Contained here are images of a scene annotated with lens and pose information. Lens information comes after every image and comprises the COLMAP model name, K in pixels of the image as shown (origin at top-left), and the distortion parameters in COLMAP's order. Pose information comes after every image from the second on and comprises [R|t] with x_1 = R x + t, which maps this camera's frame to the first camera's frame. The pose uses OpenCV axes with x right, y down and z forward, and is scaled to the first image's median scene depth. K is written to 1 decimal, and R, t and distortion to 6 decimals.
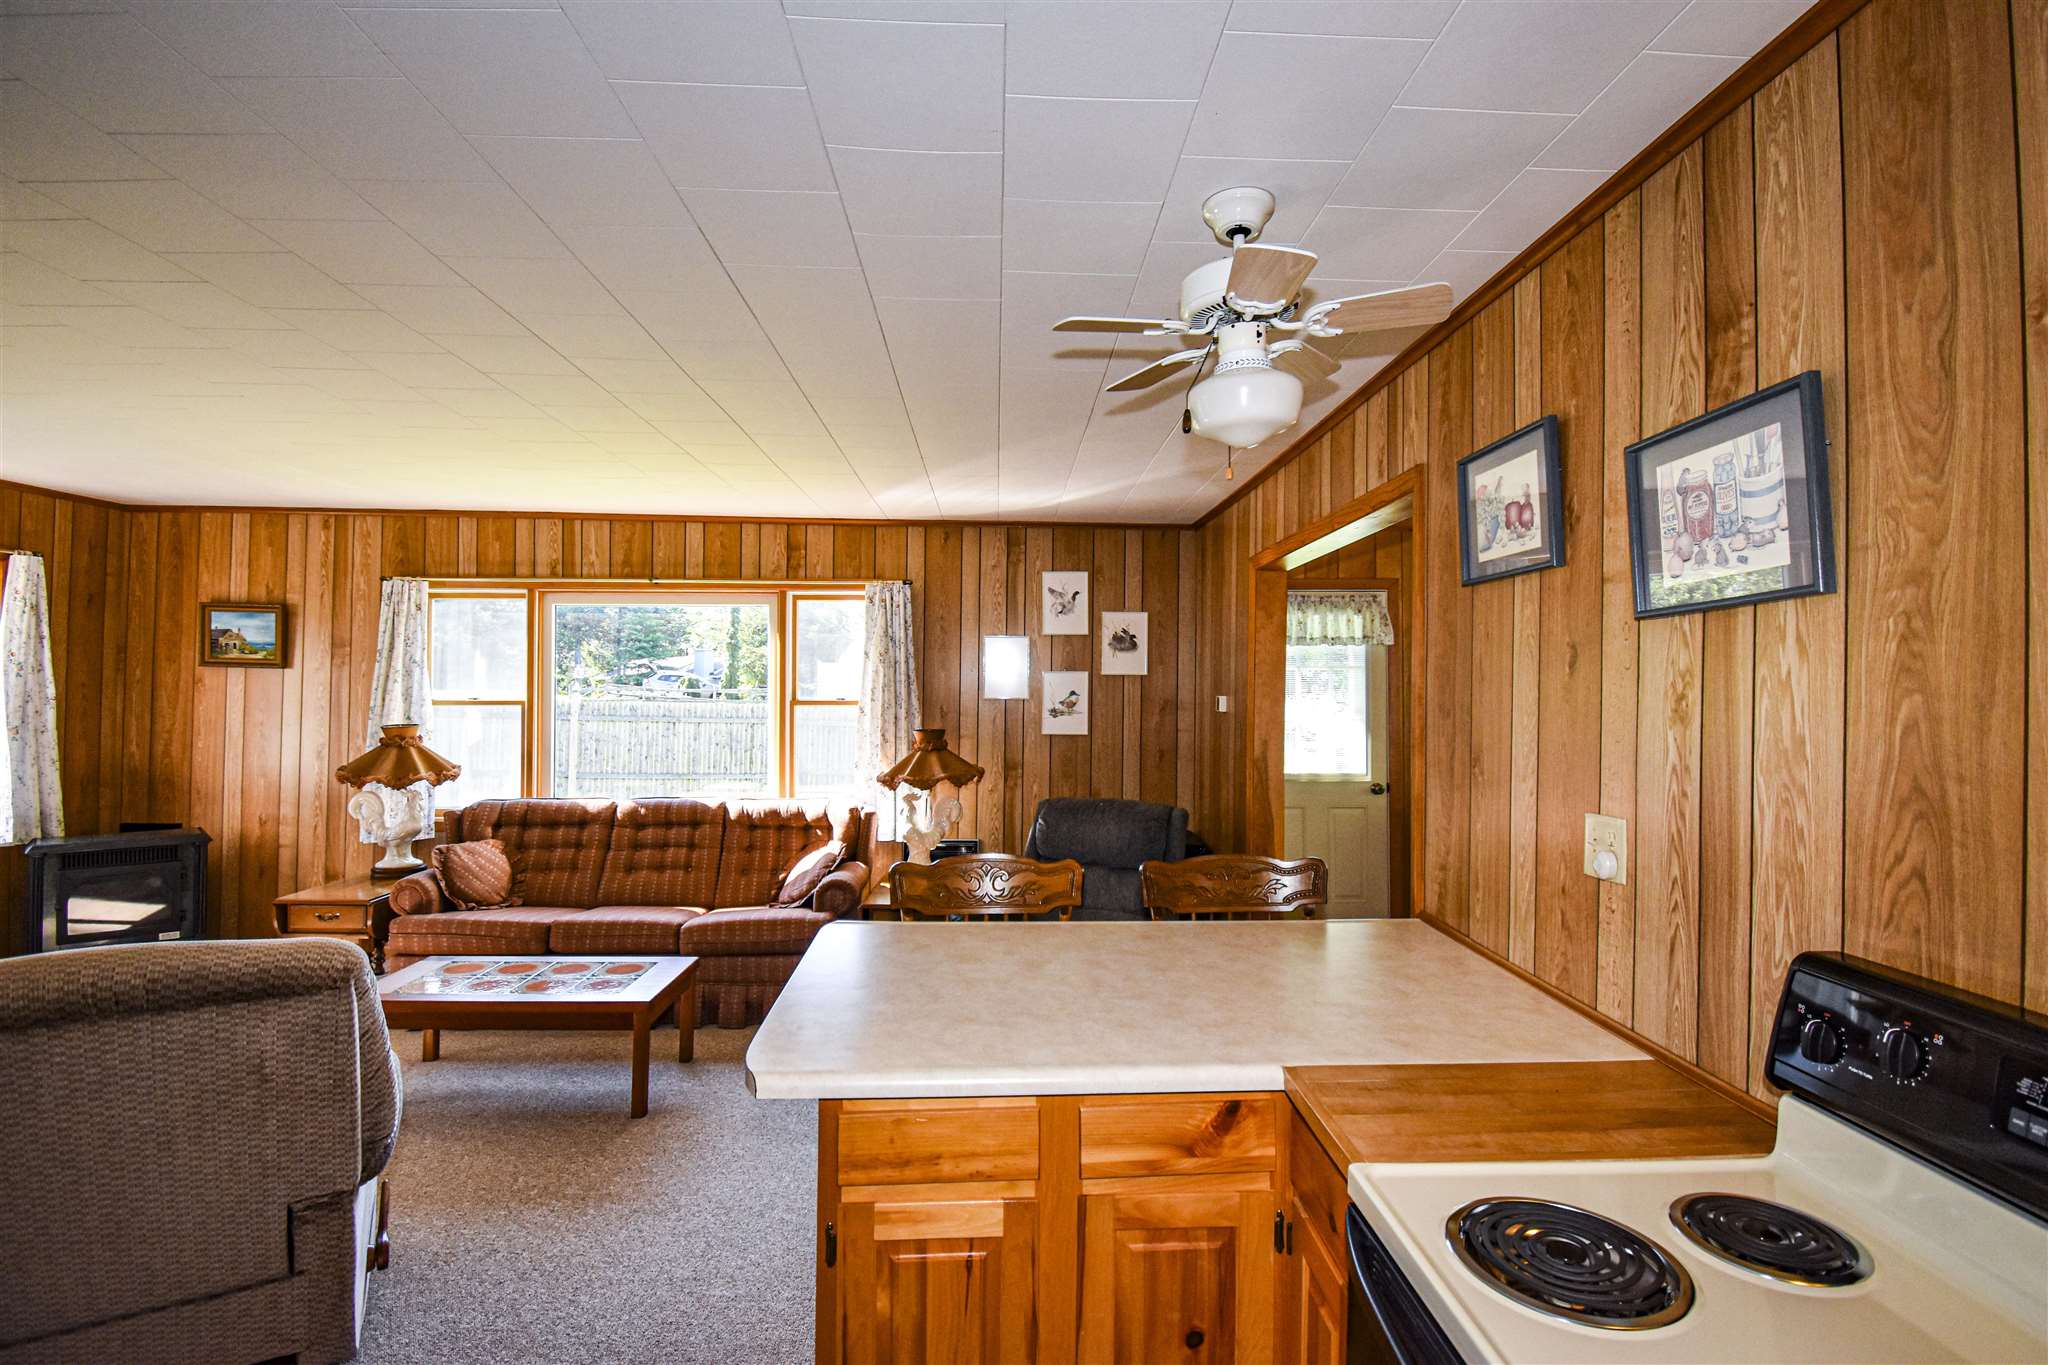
lens RADIAL K [[936.1, 0, 1028.2], [0, 936.1, 675.8], [0, 0, 1]] dist [0.010059, -0.020289]
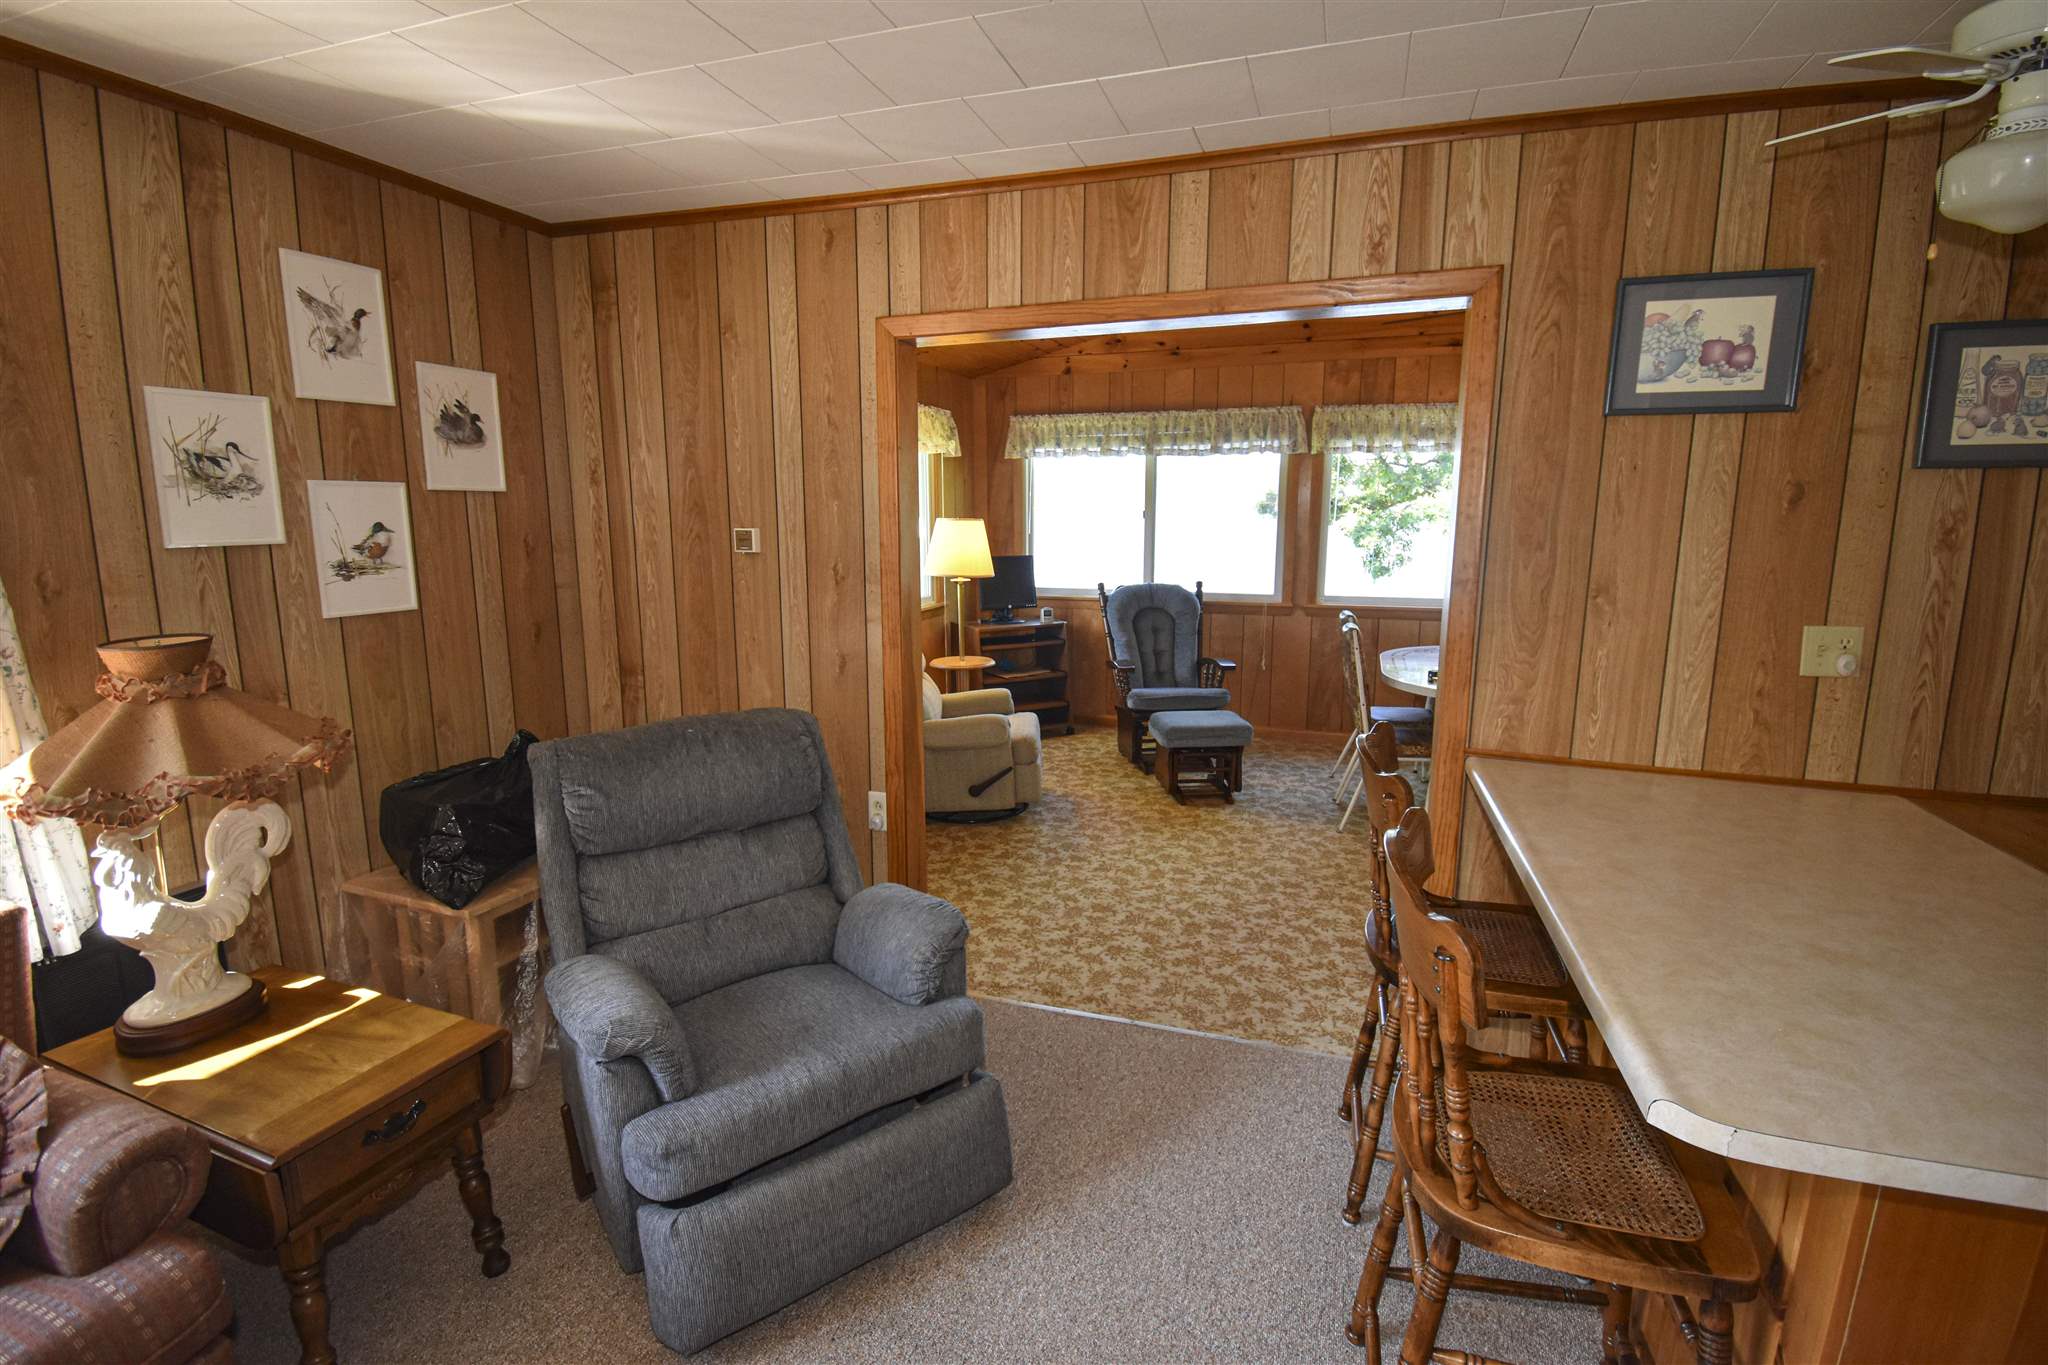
lens RADIAL K [[936.1, 0, 1028.2], [0, 936.1, 675.8], [0, 0, 1]] dist [0.010059, -0.020289]
pose [[0.352013, -0.167748, 0.920841, -0.864621], [-0.013345, 0.982810, 0.184138, 0.000738], [-0.935900, -0.077107, 0.343723, 1.494079]]
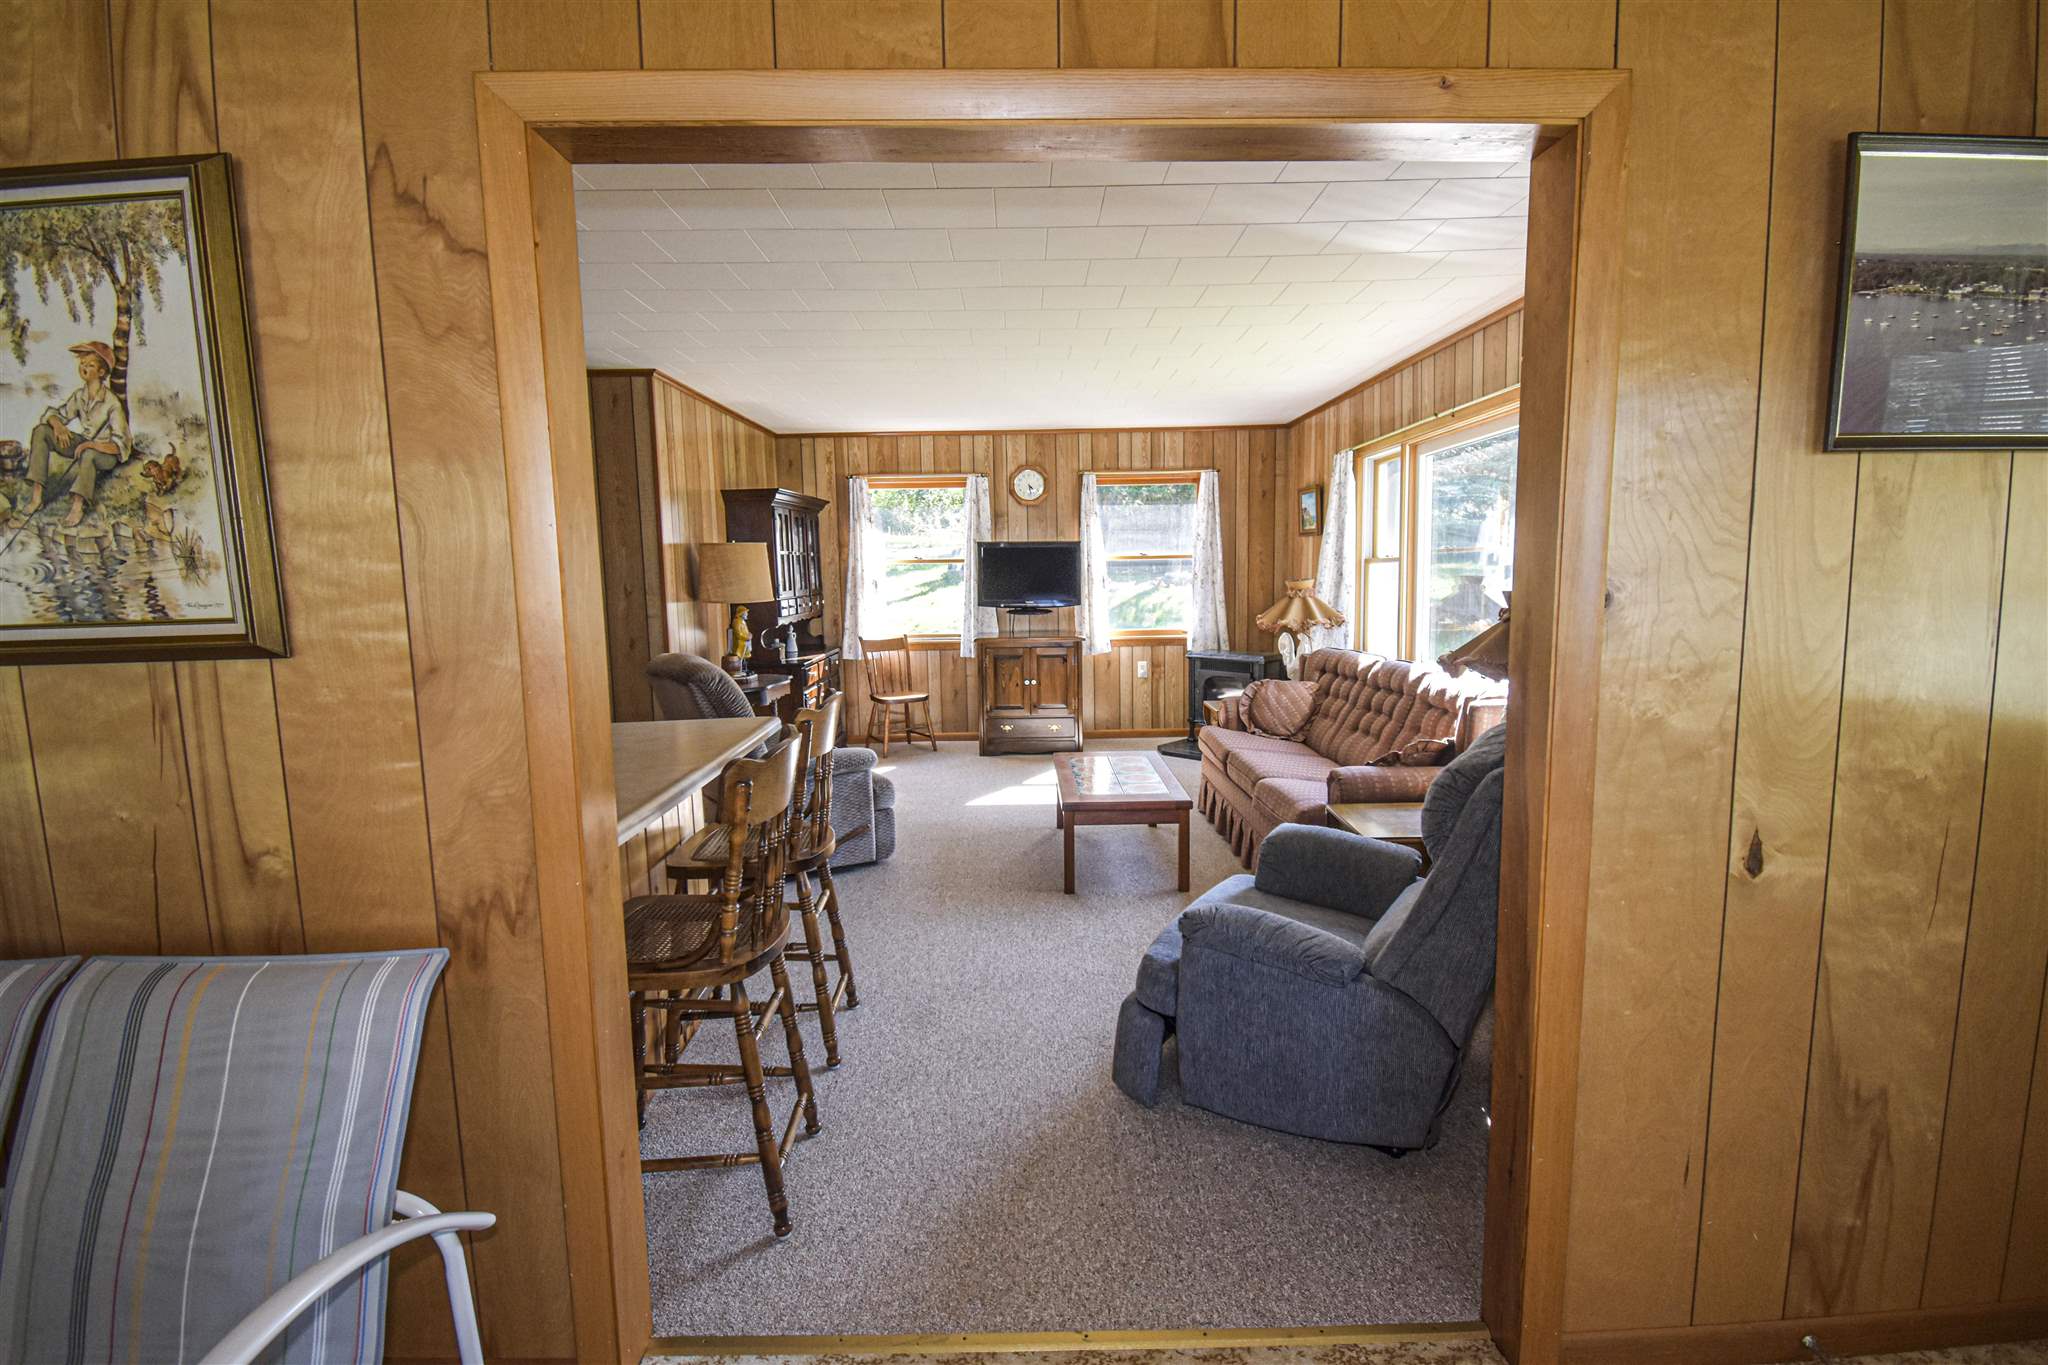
lens RADIAL K [[936.1, 0, 1028.2], [0, 936.1, 675.8], [0, 0, 1]] dist [0.010059, -0.020289]
pose [[-0.007159, 0.105858, -0.994355, 1.433568], [0.033038, 0.993863, 0.105568, 0.098729], [0.999428, -0.032096, -0.010612, 1.773636]]
